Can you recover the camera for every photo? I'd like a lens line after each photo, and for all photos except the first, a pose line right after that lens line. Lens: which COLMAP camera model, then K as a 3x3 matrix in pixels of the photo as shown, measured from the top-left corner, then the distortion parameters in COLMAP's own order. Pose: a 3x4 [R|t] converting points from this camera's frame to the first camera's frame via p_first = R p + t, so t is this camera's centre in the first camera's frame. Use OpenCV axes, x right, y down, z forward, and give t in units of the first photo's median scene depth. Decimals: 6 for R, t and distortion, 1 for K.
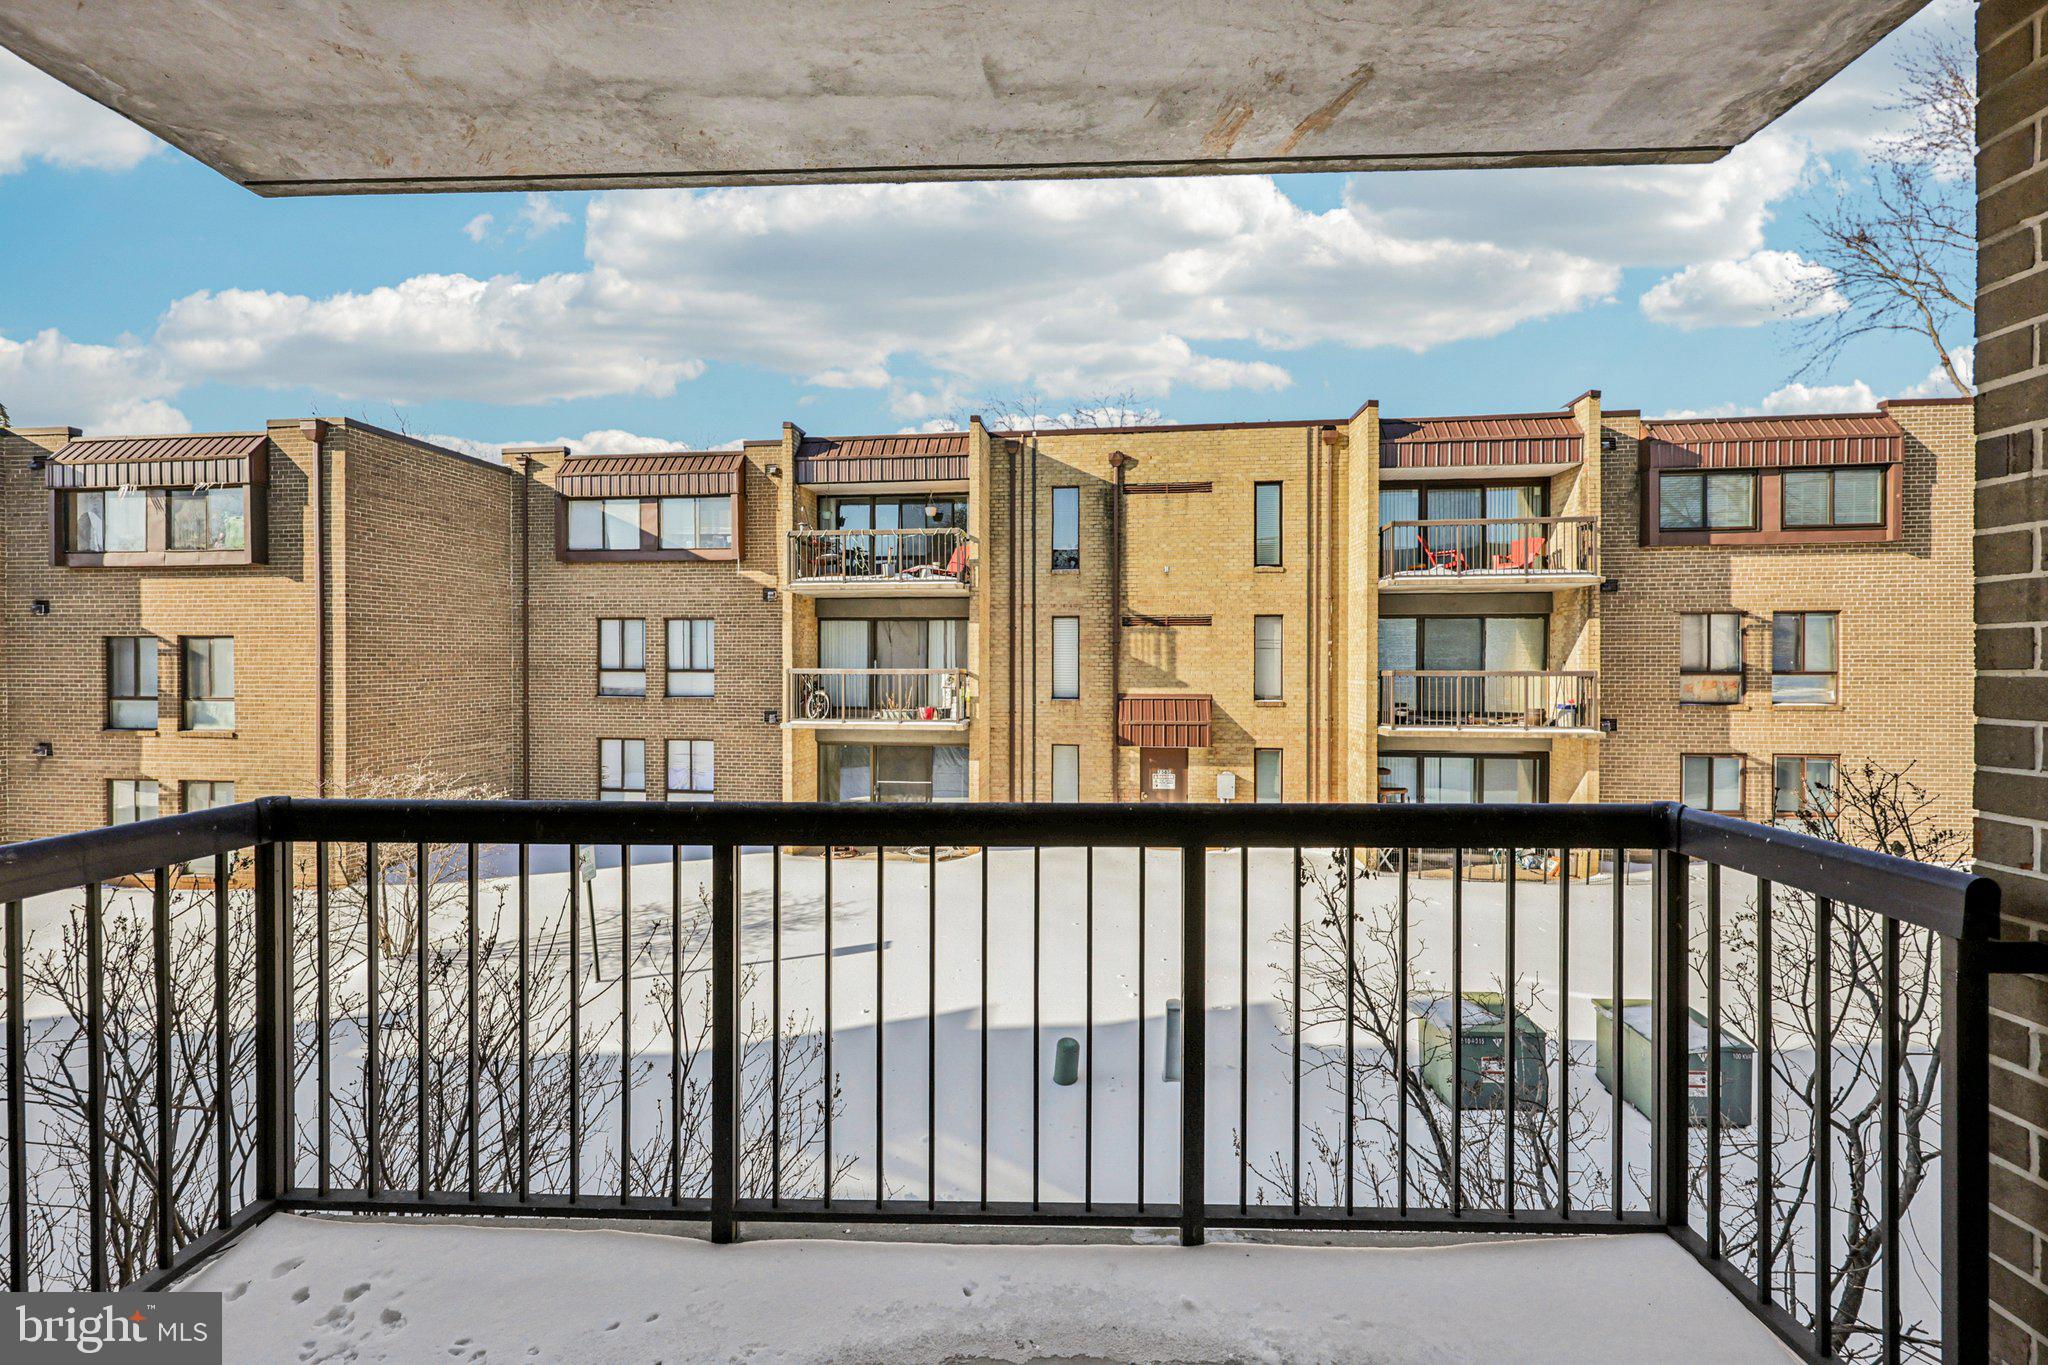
lens RADIAL K [[835.1, 0, 1018.3], [0, 835.1, 673.9], [0, 0, 1]] dist [-0.024668, -0.000880]
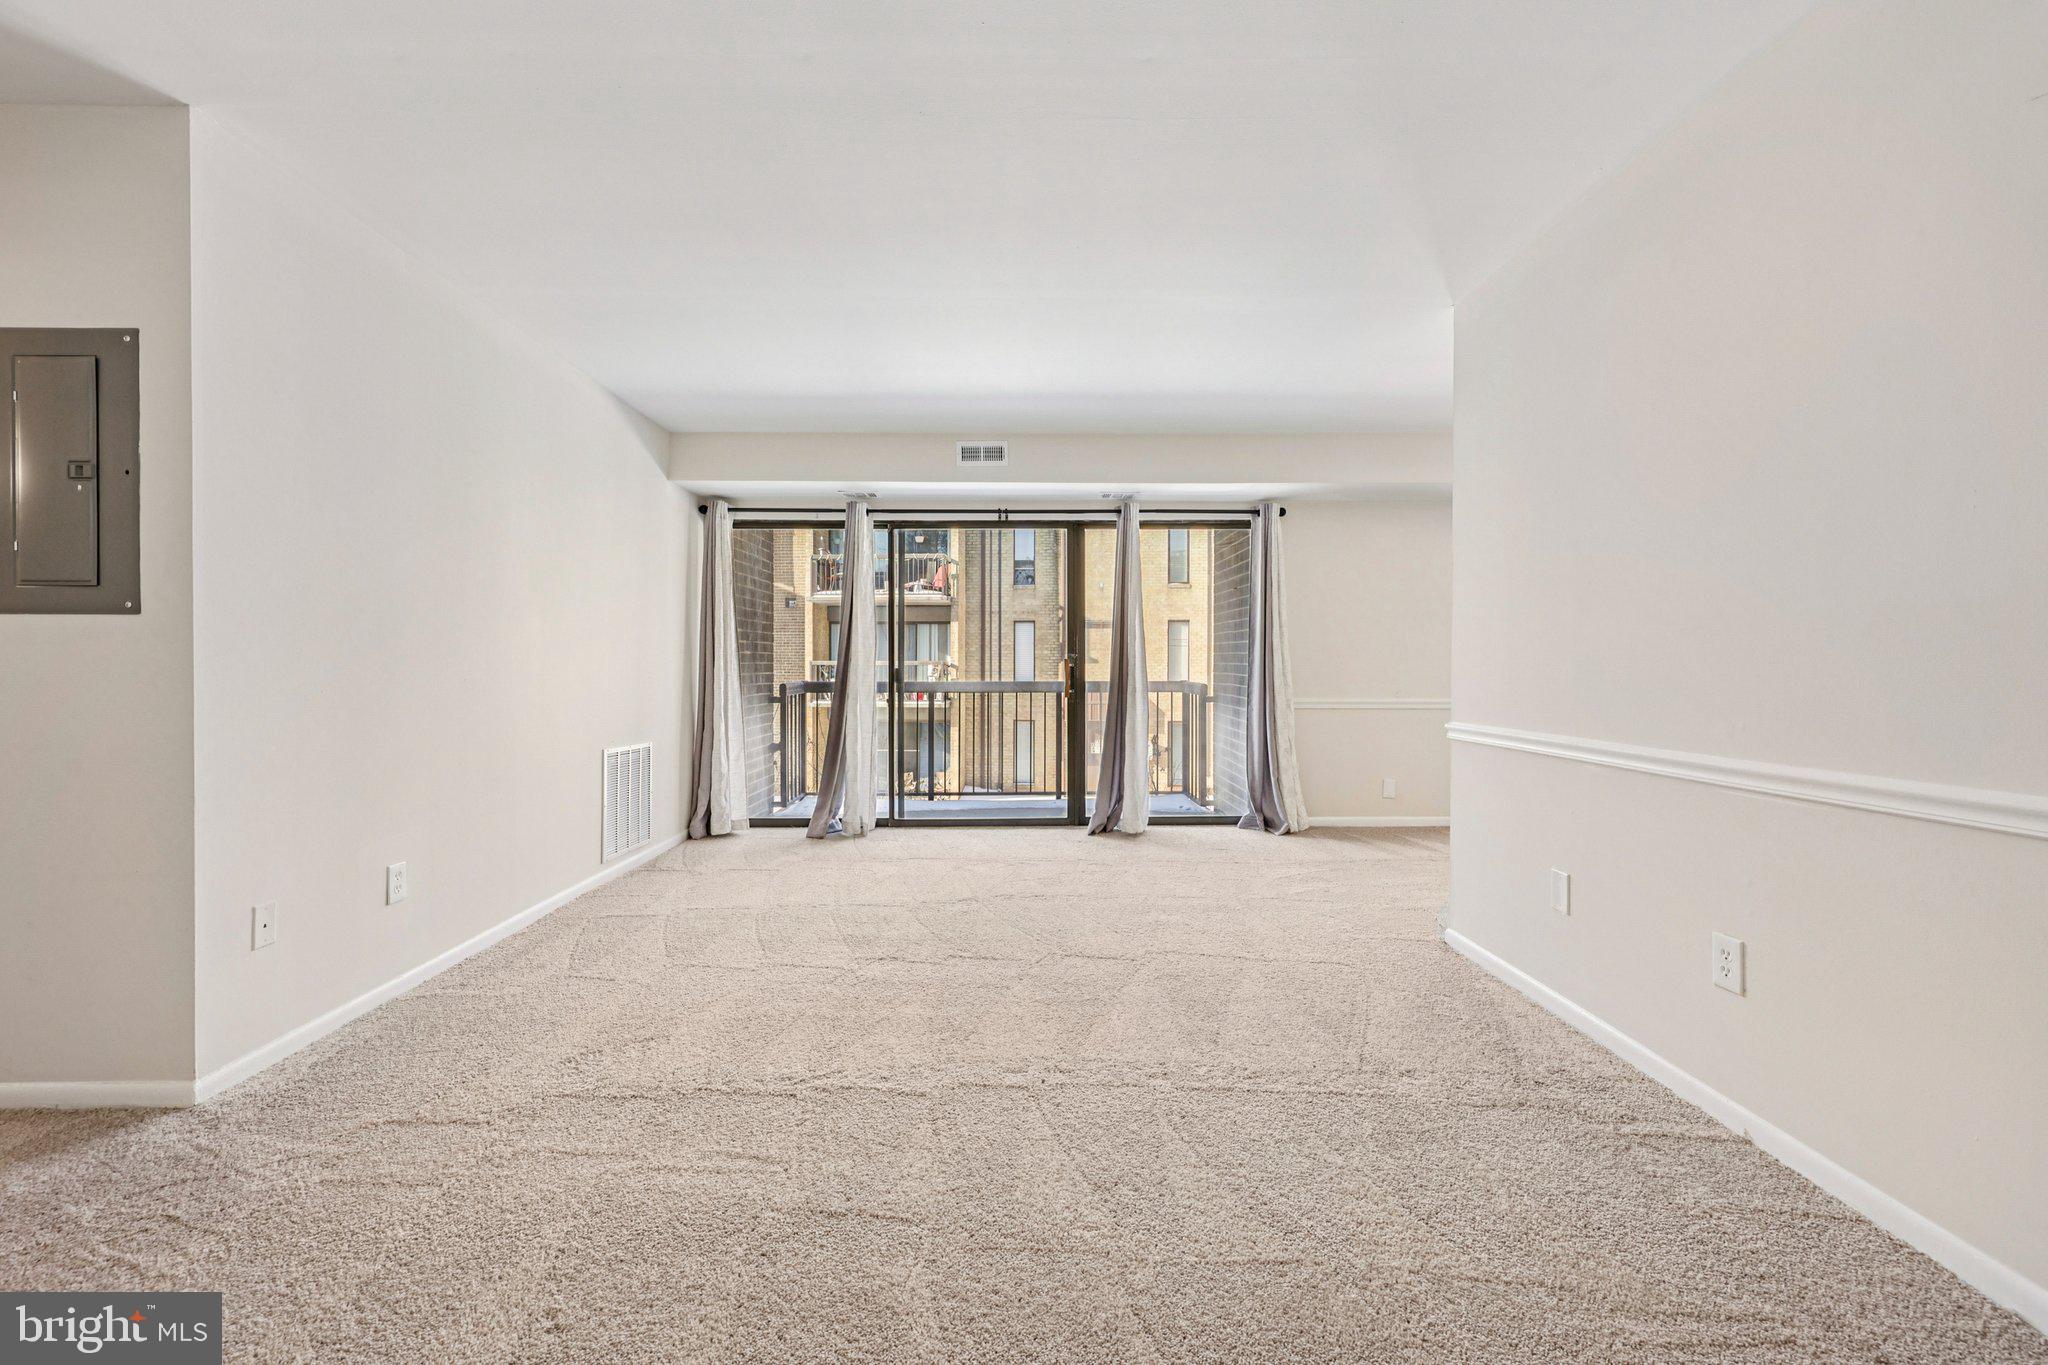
lens RADIAL K [[835.1, 0, 1027.6], [0, 835.1, 670.0], [0, 0, 1]] dist [-0.024668, -0.000880]
pose [[0.997994, -0.001535, 0.063297, -0.020466], [0.001602, 0.999998, -0.001015, 0.008078], [-0.063295, 0.001114, 0.997994, -0.285020]]
